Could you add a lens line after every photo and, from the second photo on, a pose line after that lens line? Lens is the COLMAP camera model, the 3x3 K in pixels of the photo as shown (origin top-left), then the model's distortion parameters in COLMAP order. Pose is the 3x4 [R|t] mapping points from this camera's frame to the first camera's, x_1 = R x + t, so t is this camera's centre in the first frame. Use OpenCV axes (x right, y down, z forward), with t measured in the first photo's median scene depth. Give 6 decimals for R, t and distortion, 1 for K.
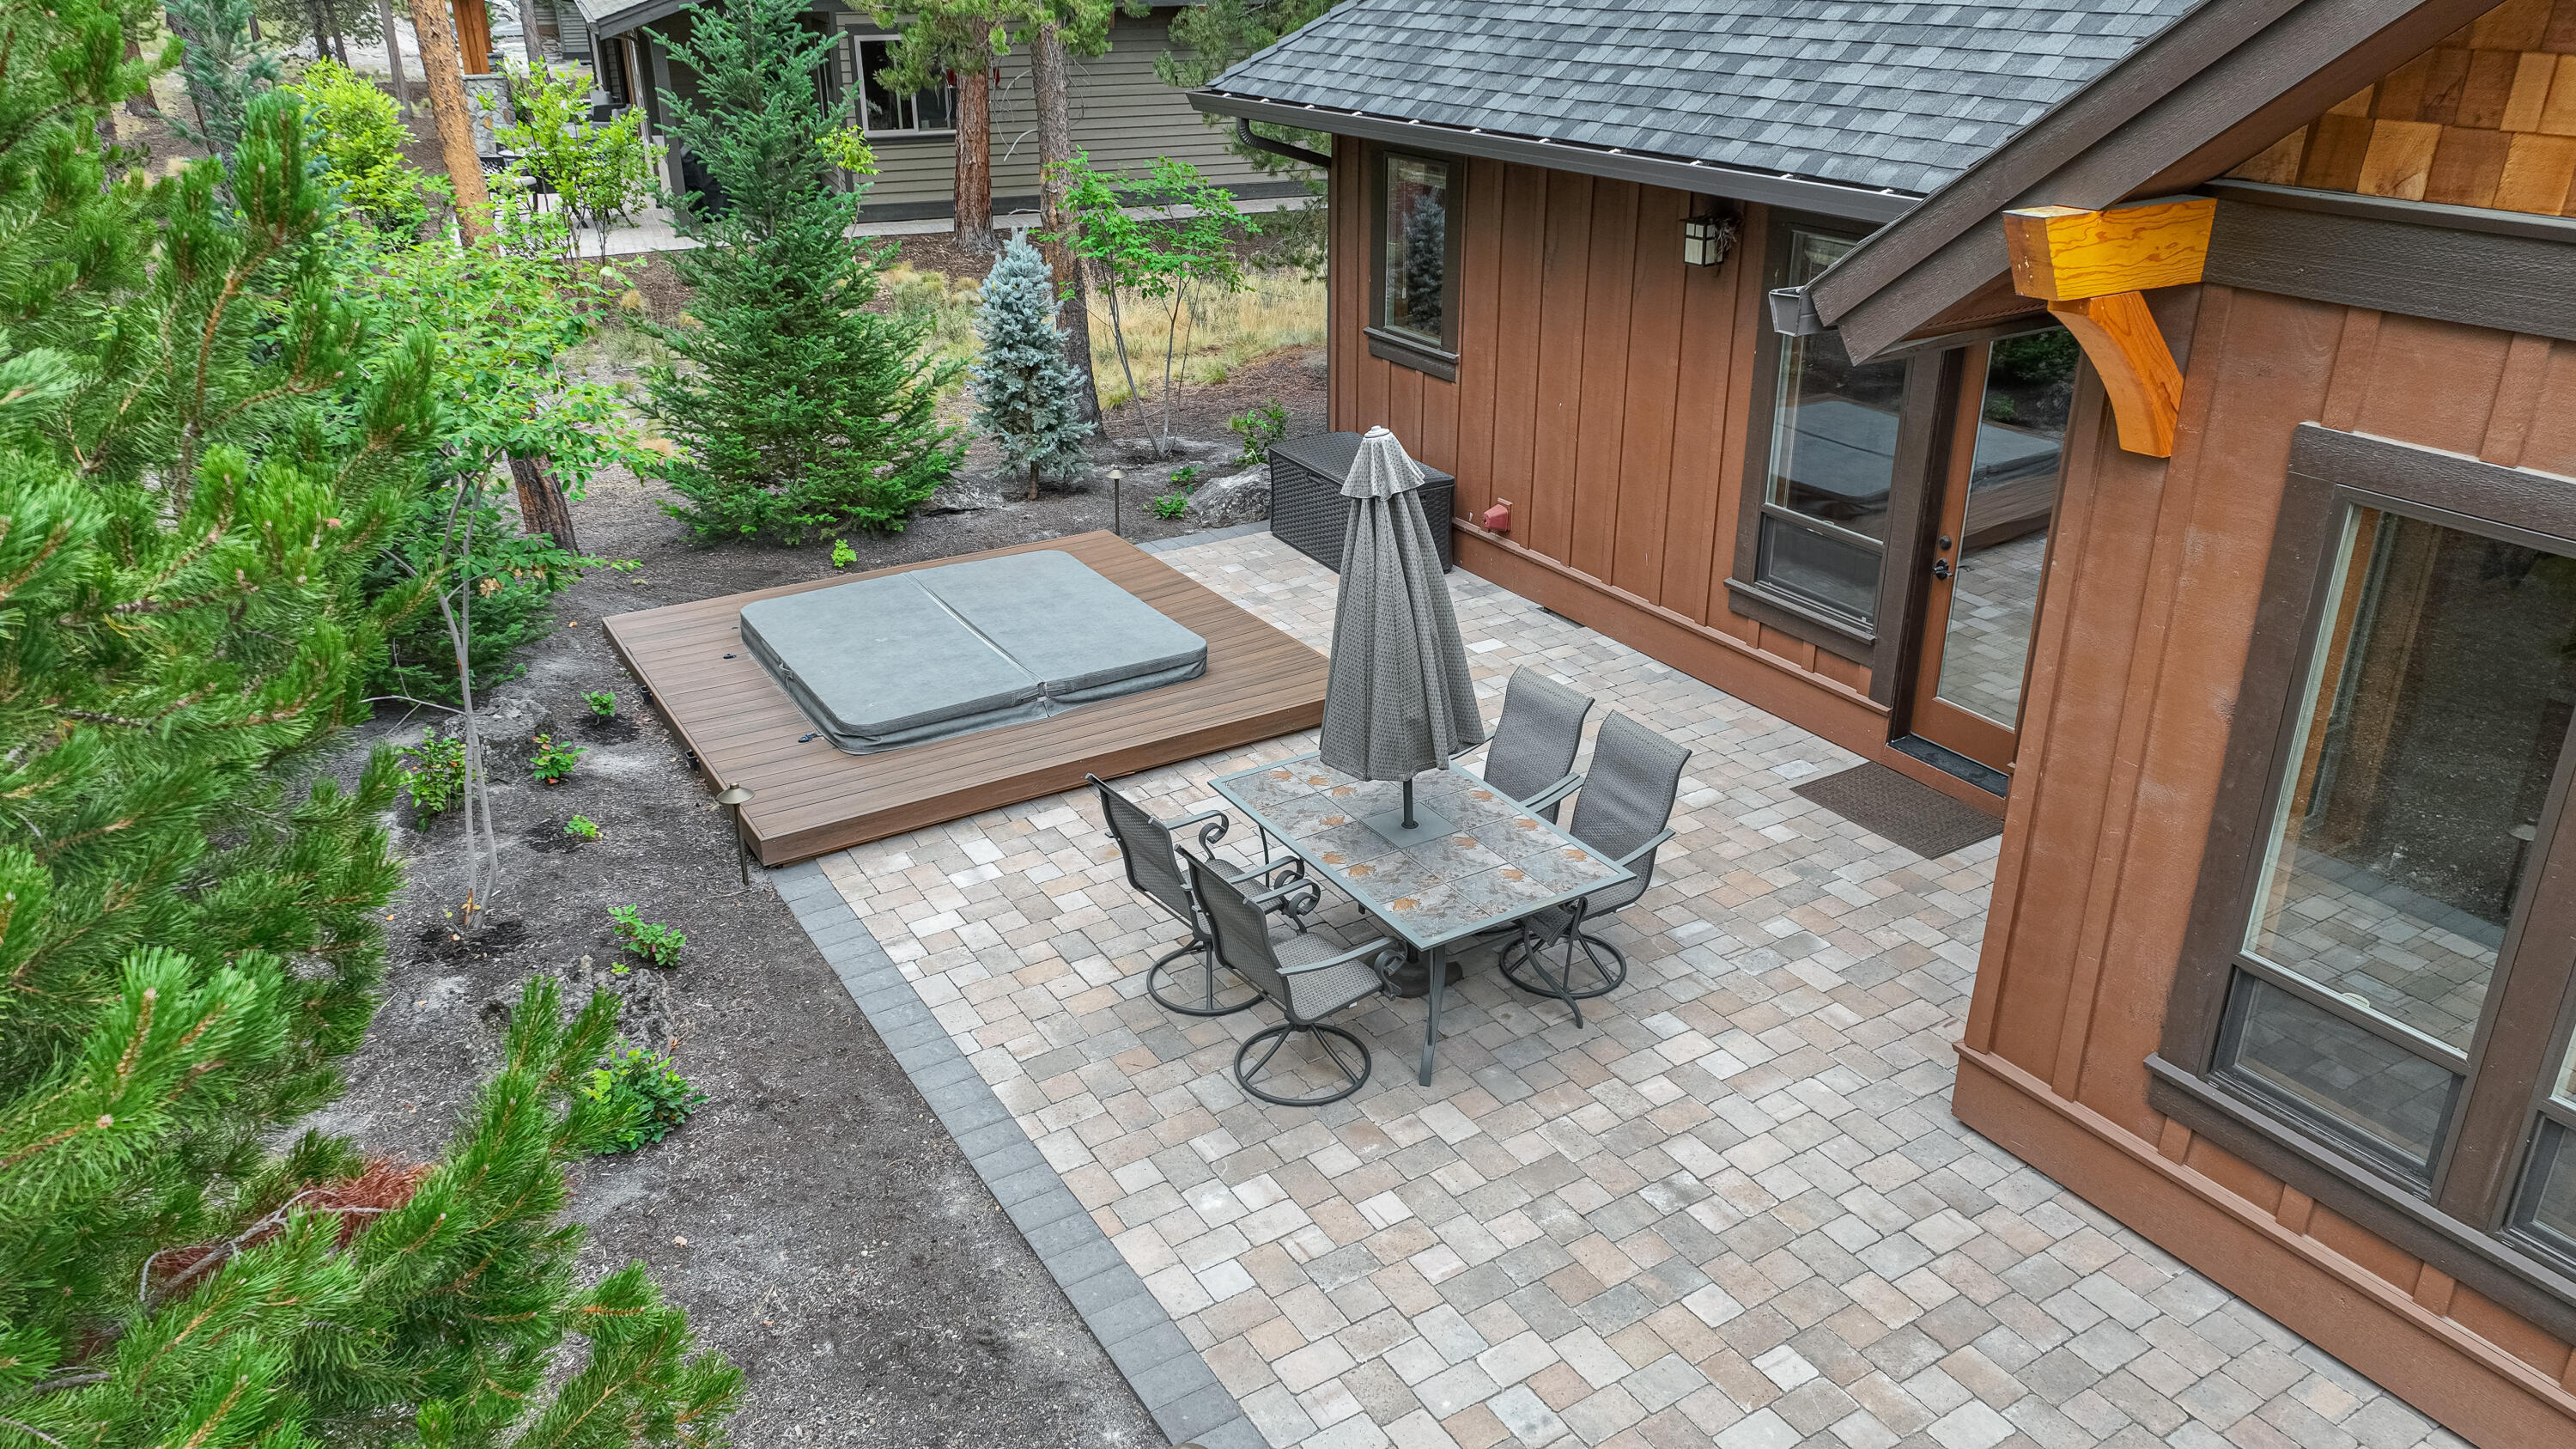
lens RADIAL K [[1793.4, 0, 1292.2], [0, 1793.4, 723.3], [0, 0, 1]] dist [-0.009287, 0.018044]
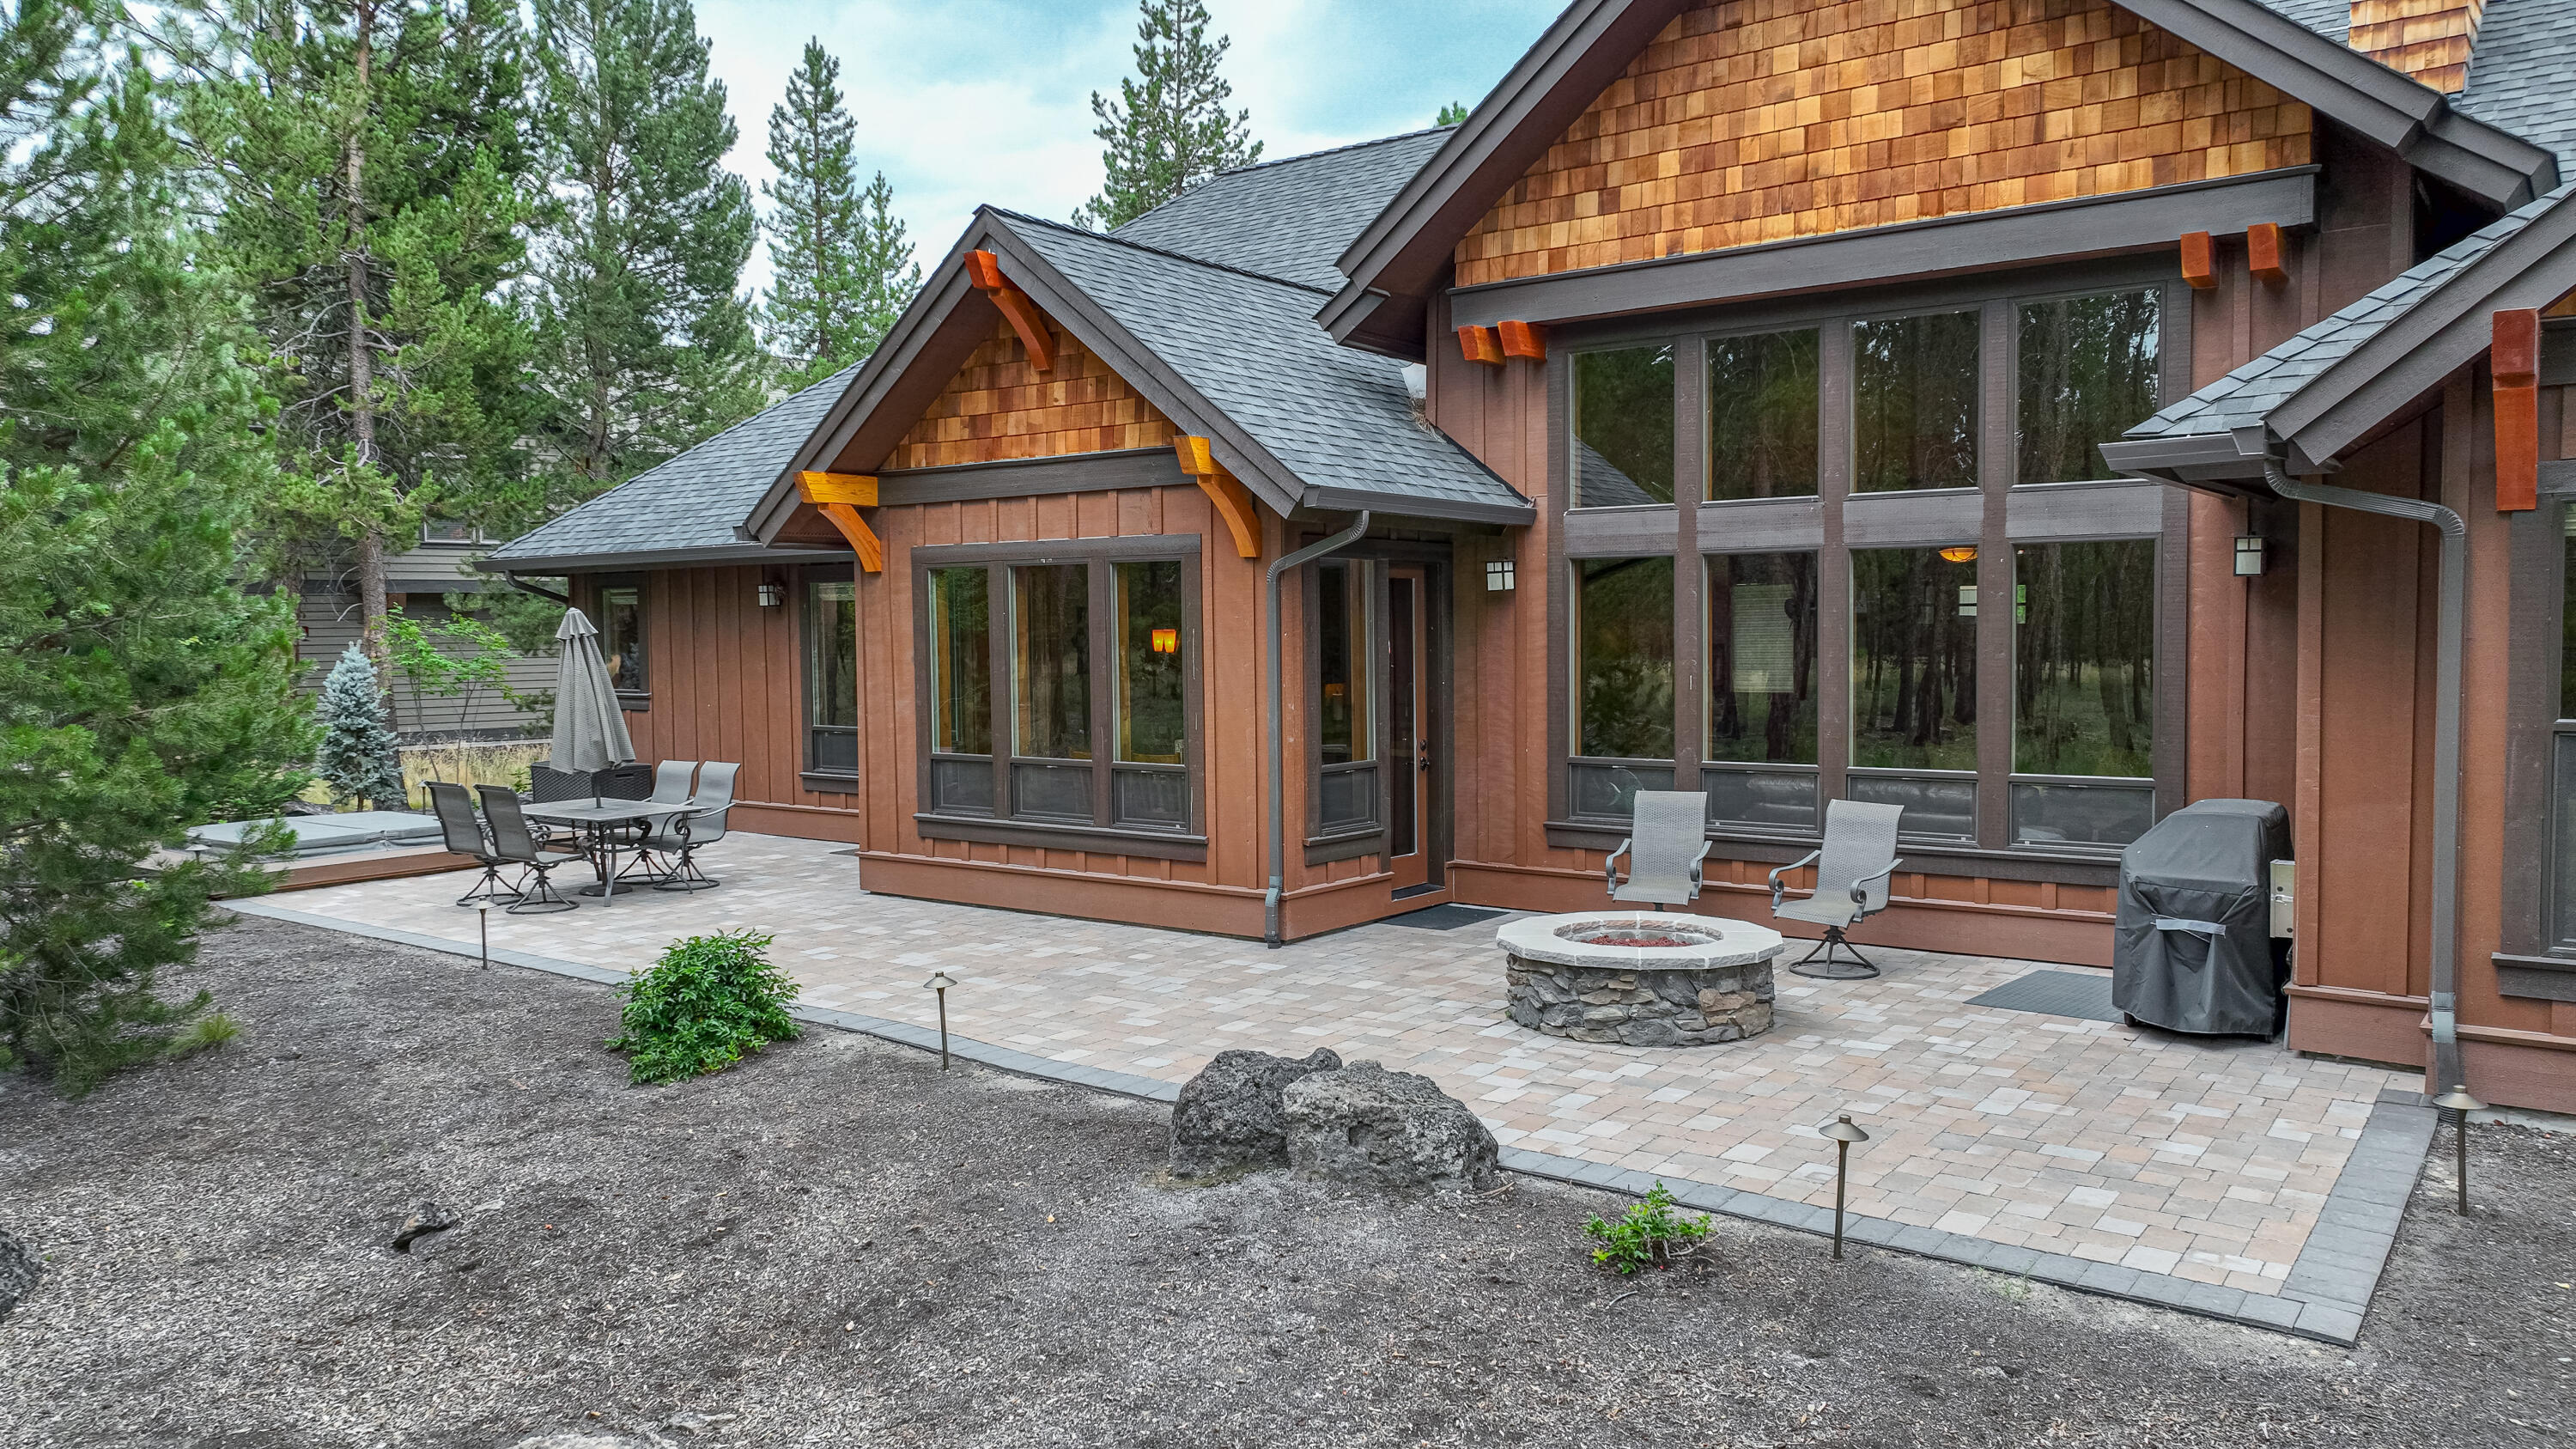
lens RADIAL K [[1793.4, 0, 1280.1], [0, 1793.4, 723.9], [0, 0, 1]] dist [-0.009287, 0.018044]
pose [[0.930446, -0.024748, 0.365591, 0.033758], [0.155017, 0.930623, -0.331528, 0.582982], [-0.332023, 0.365142, 0.869731, -0.805279]]
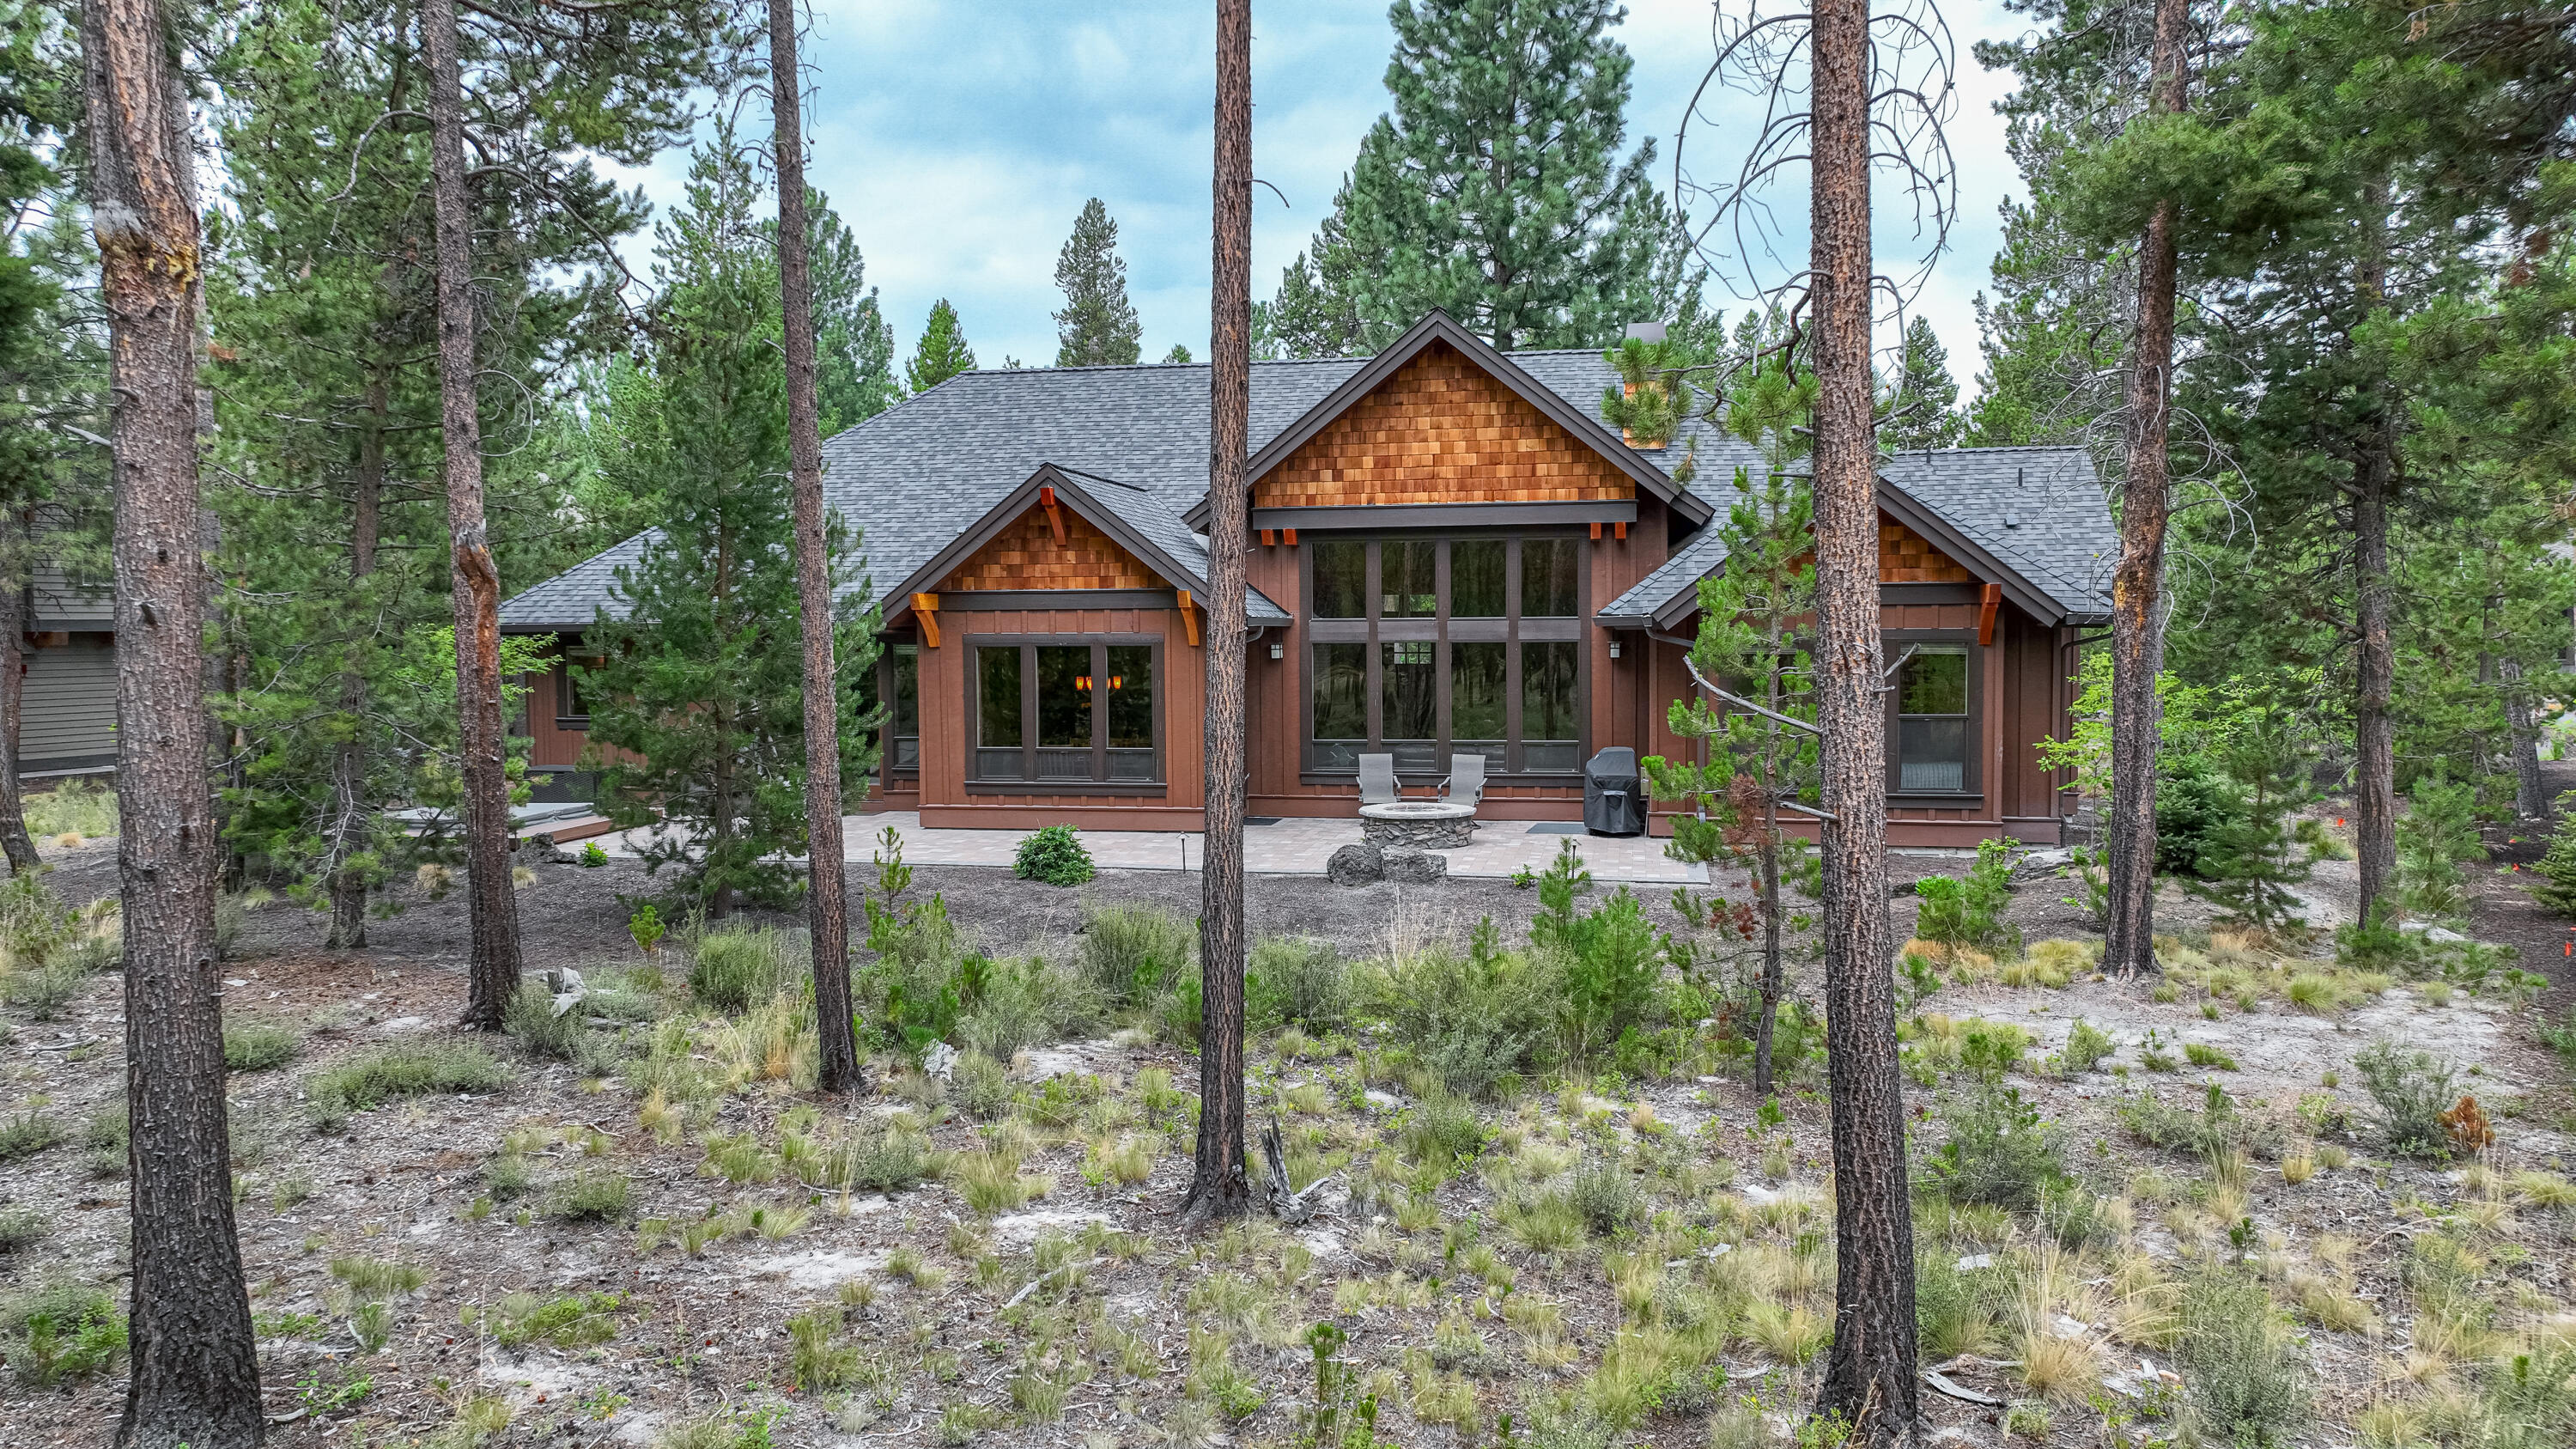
lens RADIAL K [[1793.4, 0, 1283.3], [0, 1793.4, 724.9], [0, 0, 1]] dist [-0.009287, 0.018044]
pose [[0.678107, -0.040565, 0.733843, -1.339426], [0.304895, 0.924032, -0.230660, 0.794699], [-0.668737, 0.380157, 0.638961, -1.441418]]
